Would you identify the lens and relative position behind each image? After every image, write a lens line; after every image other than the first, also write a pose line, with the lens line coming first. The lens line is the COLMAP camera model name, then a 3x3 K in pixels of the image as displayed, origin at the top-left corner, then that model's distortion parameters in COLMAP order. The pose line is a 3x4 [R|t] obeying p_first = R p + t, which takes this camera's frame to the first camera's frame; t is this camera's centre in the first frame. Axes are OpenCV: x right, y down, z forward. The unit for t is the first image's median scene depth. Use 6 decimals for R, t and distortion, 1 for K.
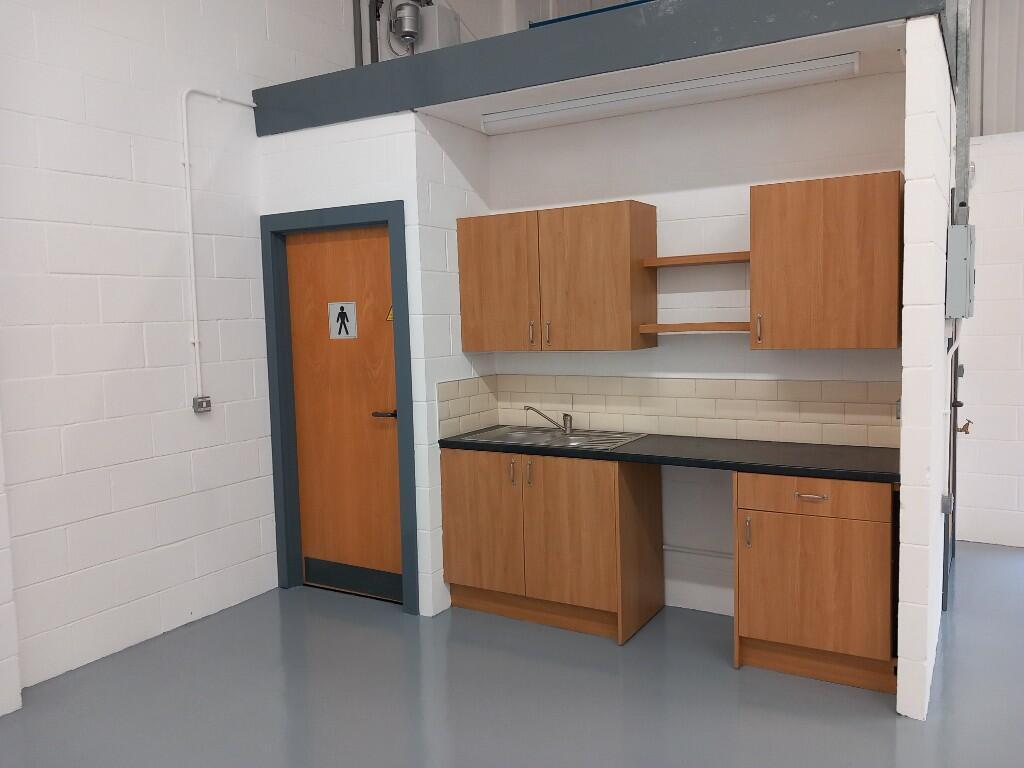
lens RADIAL K [[797.2, 0, 512.0], [0, 797.2, 384.0], [0, 0, 1]] dist [0.002663, -0.002634]
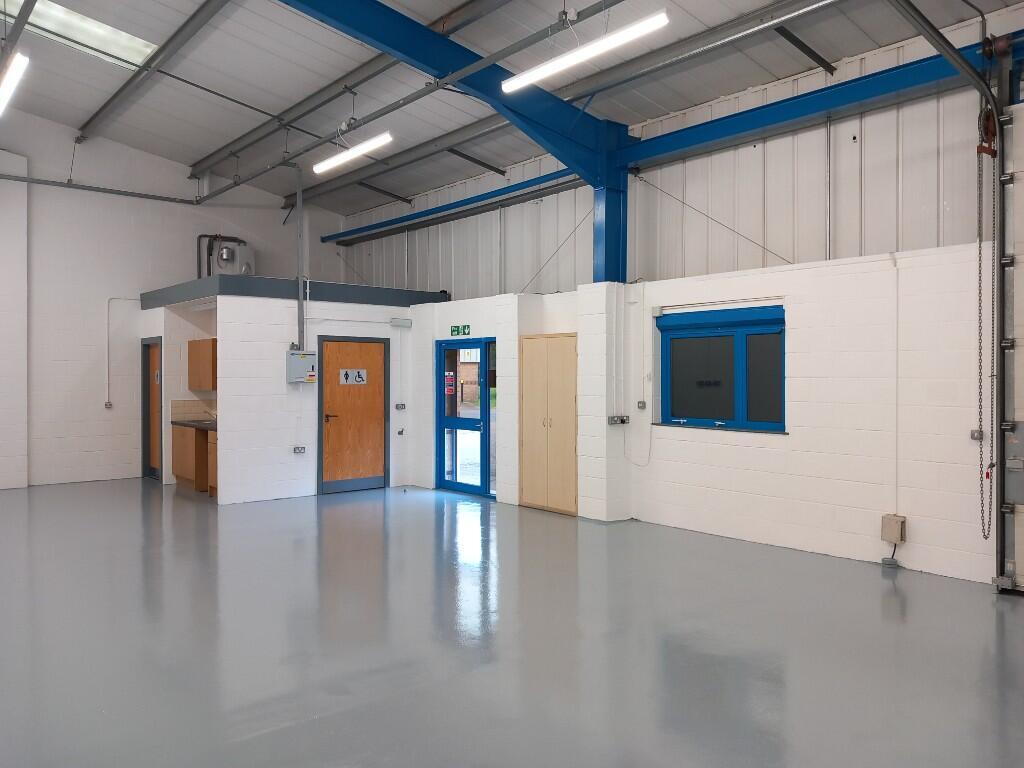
lens RADIAL K [[797.2, 0, 512.0], [0, 797.2, 384.0], [0, 0, 1]] dist [0.002663, -0.002634]
pose [[0.935803, 0.027406, -0.351457, 1.911019], [-0.052279, 0.996739, -0.061475, 0.048151], [0.348626, 0.075902, 0.934183, -1.142701]]
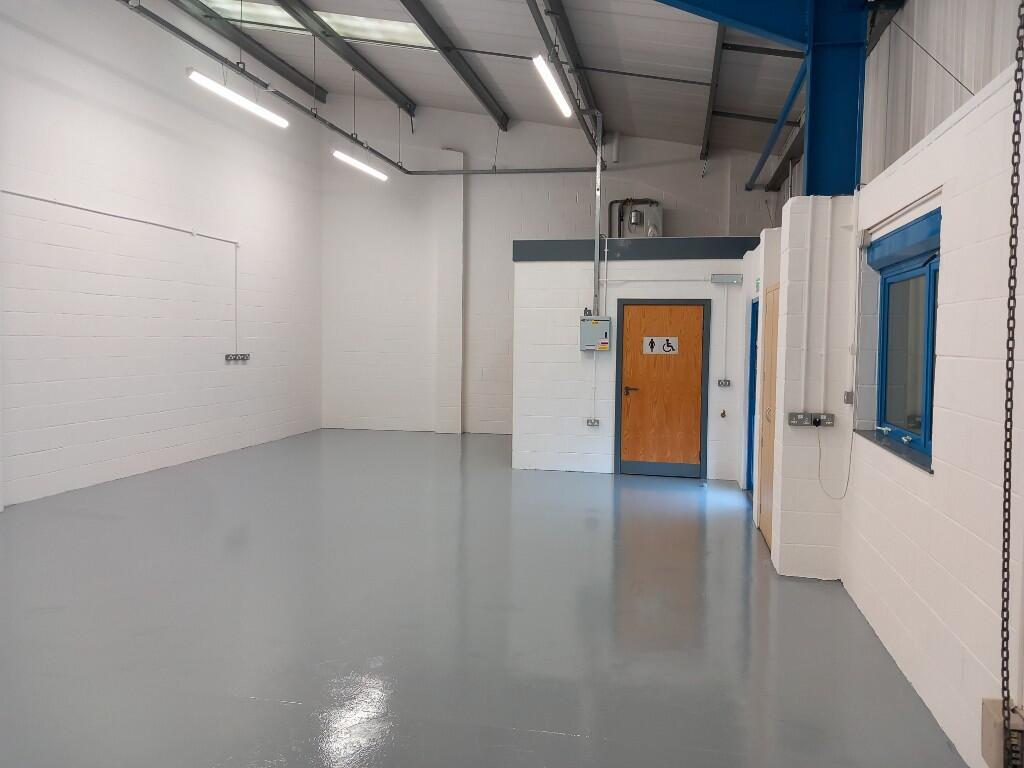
lens RADIAL K [[786.3, 0, 512.0], [0, 786.3, 384.0], [0, 0, 1]] dist [0.068230, -0.001303]
pose [[0.290512, 0.082650, -0.953295, 3.018429], [-0.103371, 0.993143, 0.054603, -0.177996], [0.951271, 0.082680, 0.297064, 0.989560]]
